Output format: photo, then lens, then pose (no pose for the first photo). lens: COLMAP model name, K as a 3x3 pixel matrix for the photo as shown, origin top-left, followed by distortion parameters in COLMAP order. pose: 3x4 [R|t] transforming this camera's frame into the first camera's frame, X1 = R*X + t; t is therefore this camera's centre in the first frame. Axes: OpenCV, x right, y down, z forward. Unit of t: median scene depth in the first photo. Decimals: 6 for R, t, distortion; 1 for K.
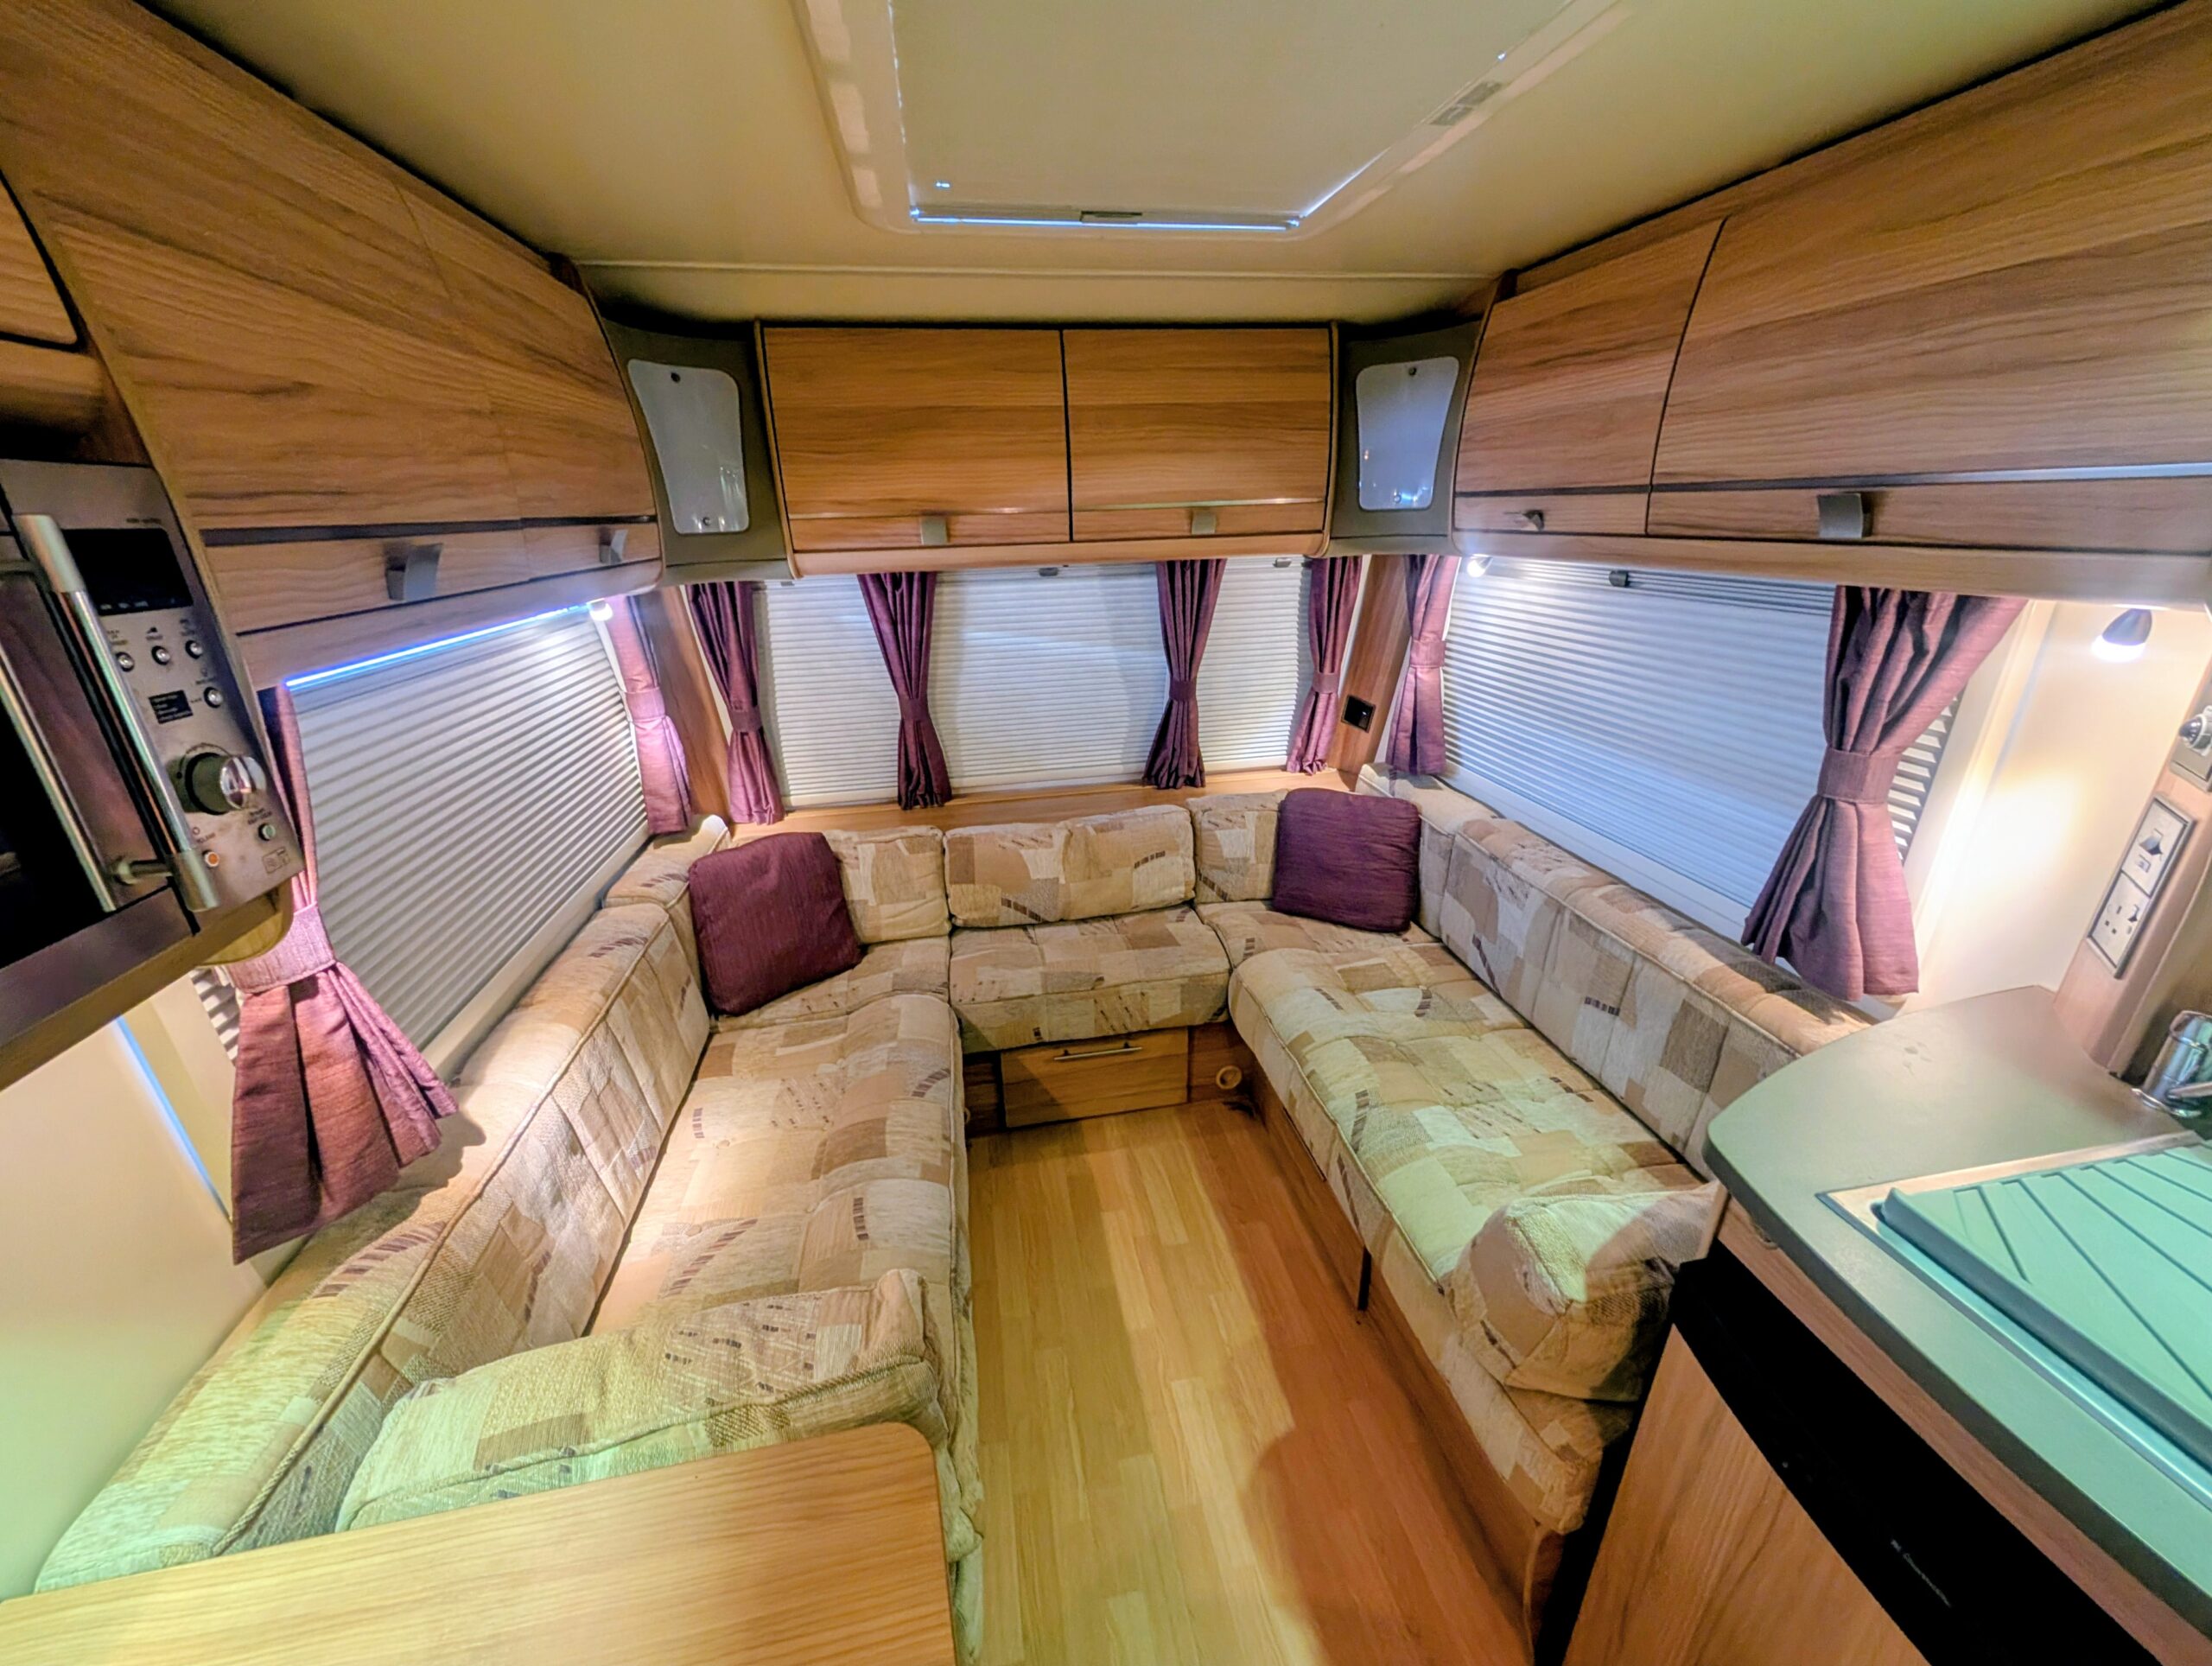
lens RADIAL K [[830.9, 0, 1099.8], [0, 830.9, 829.6], [0, 0, 1]] dist [0.000875, 0.000187]
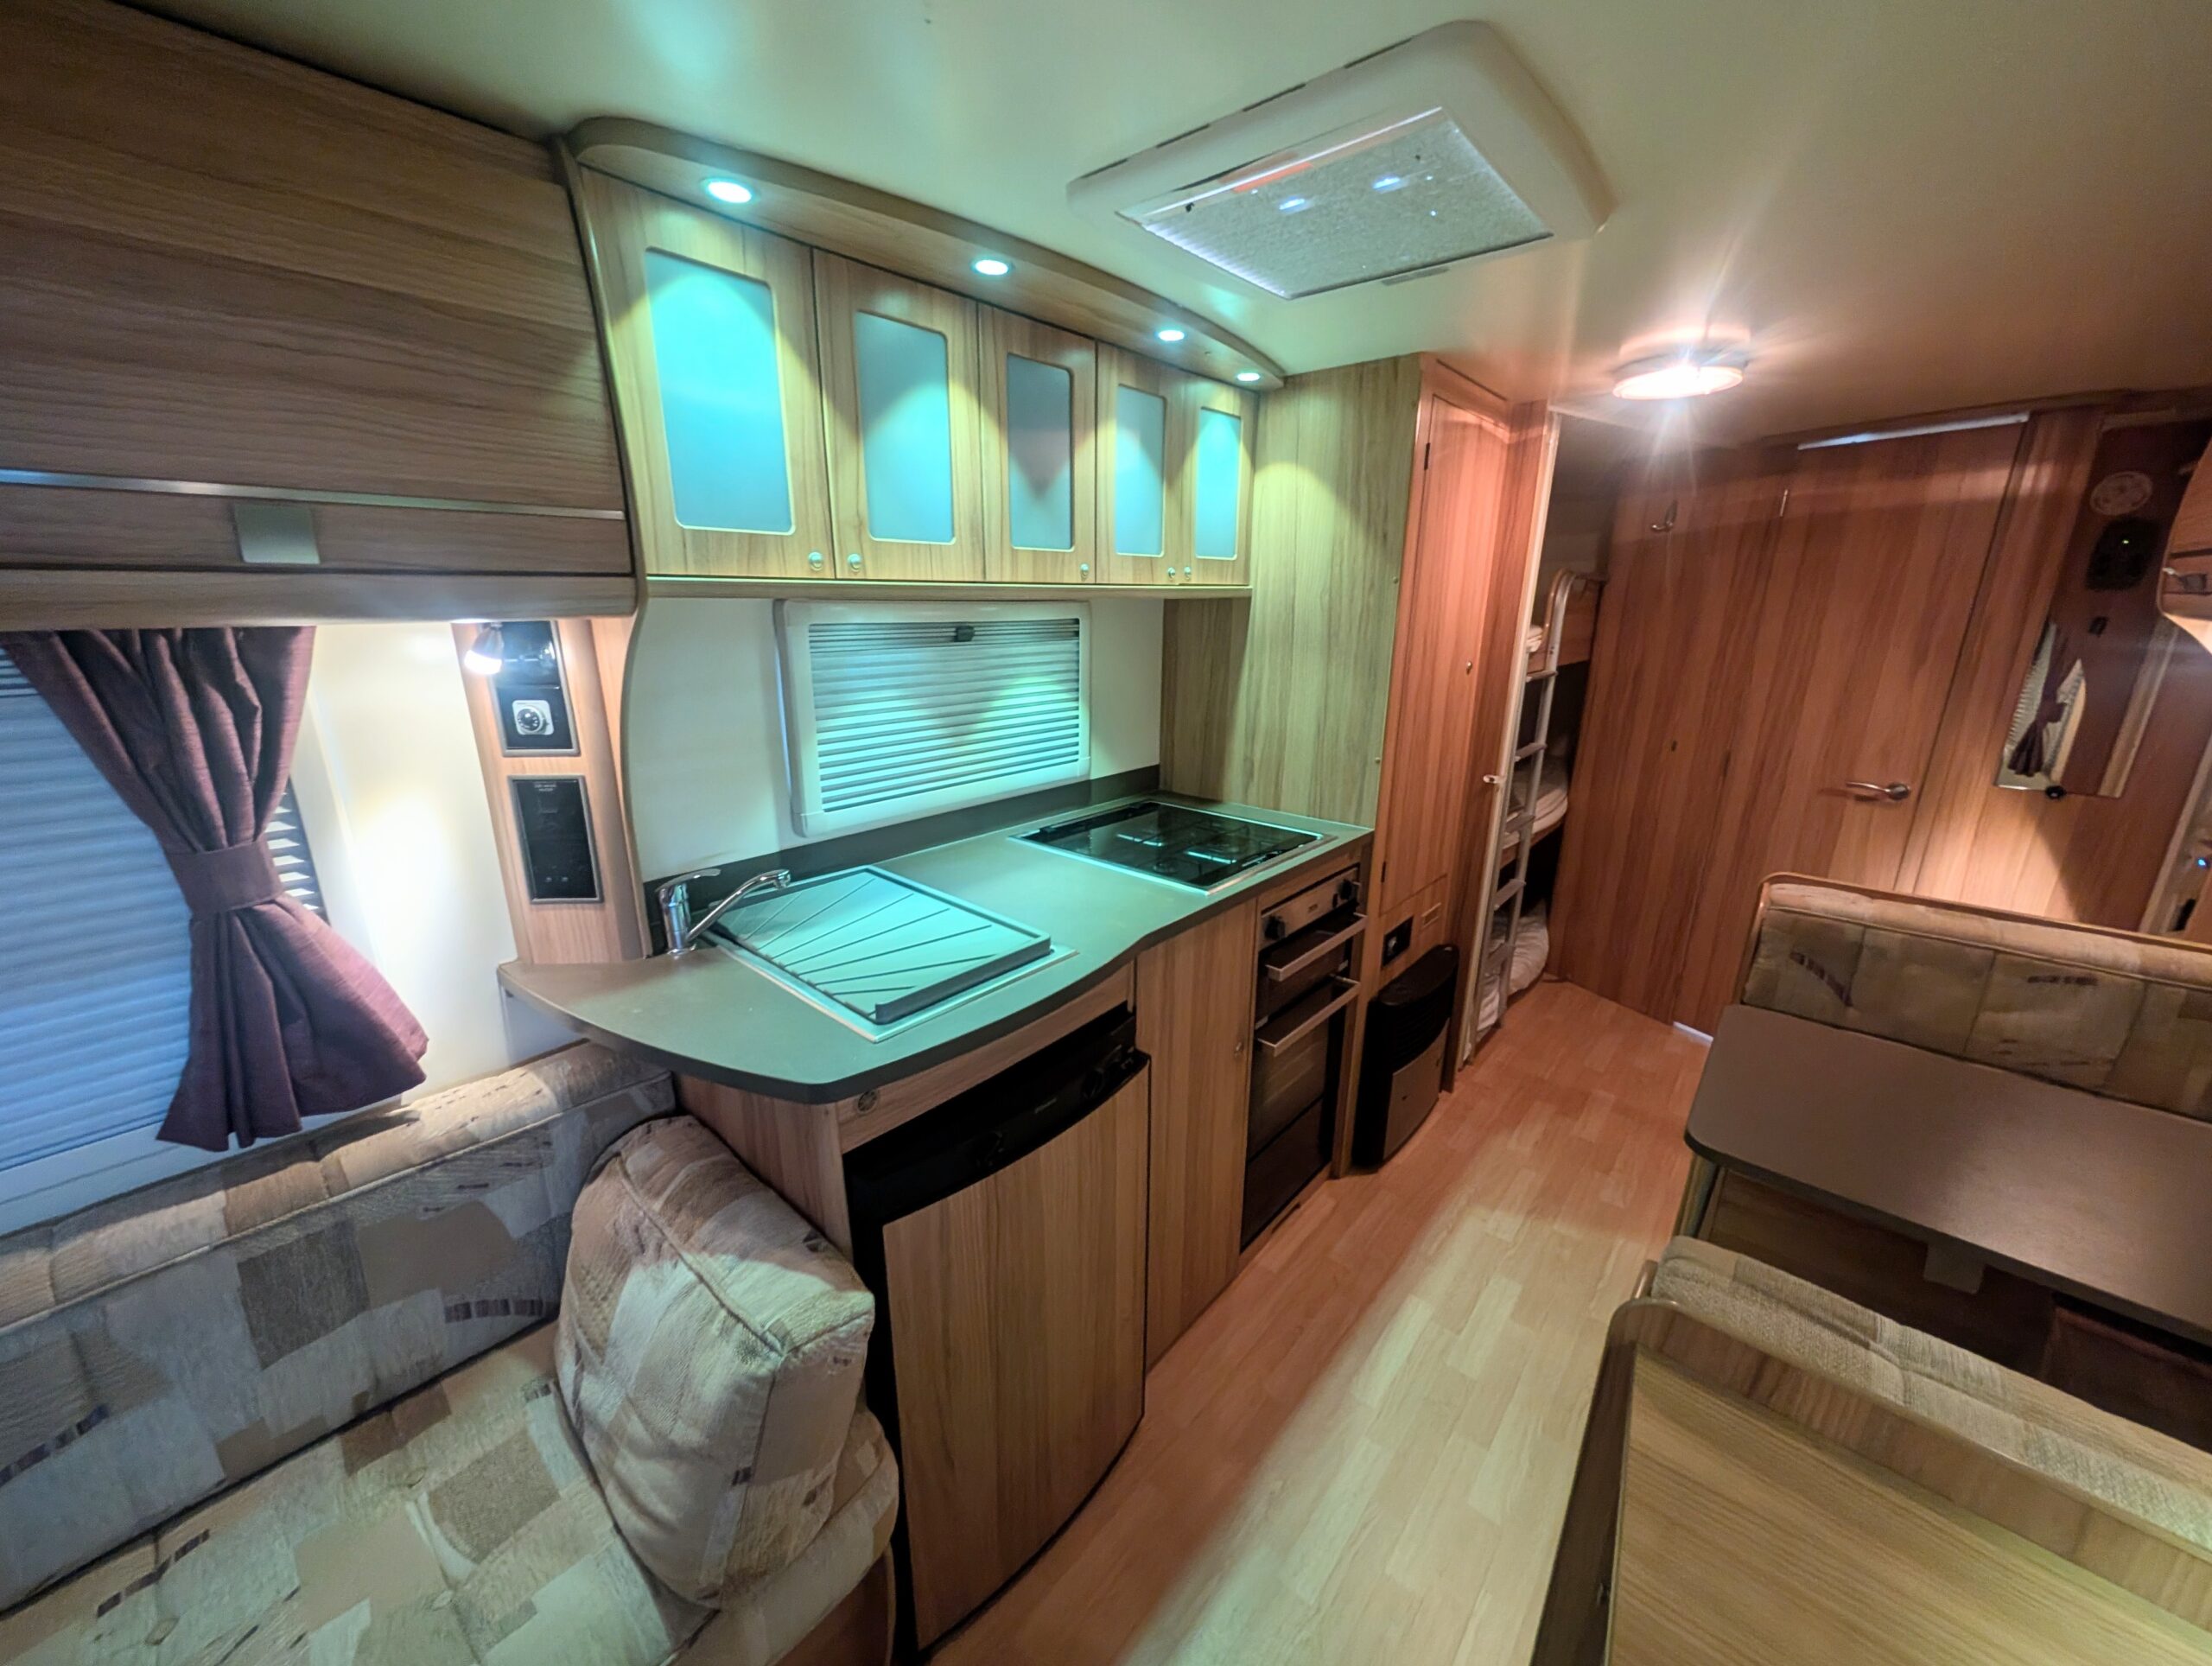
lens RADIAL K [[830.9, 0, 1099.8], [0, 830.9, 829.6], [0, 0, 1]] dist [0.000875, 0.000187]
pose [[-0.624579, -0.189790, 0.757549, -0.109093], [0.294840, 0.840931, 0.453767, -0.125739], [-0.723167, 0.506769, -0.469270, 0.439612]]
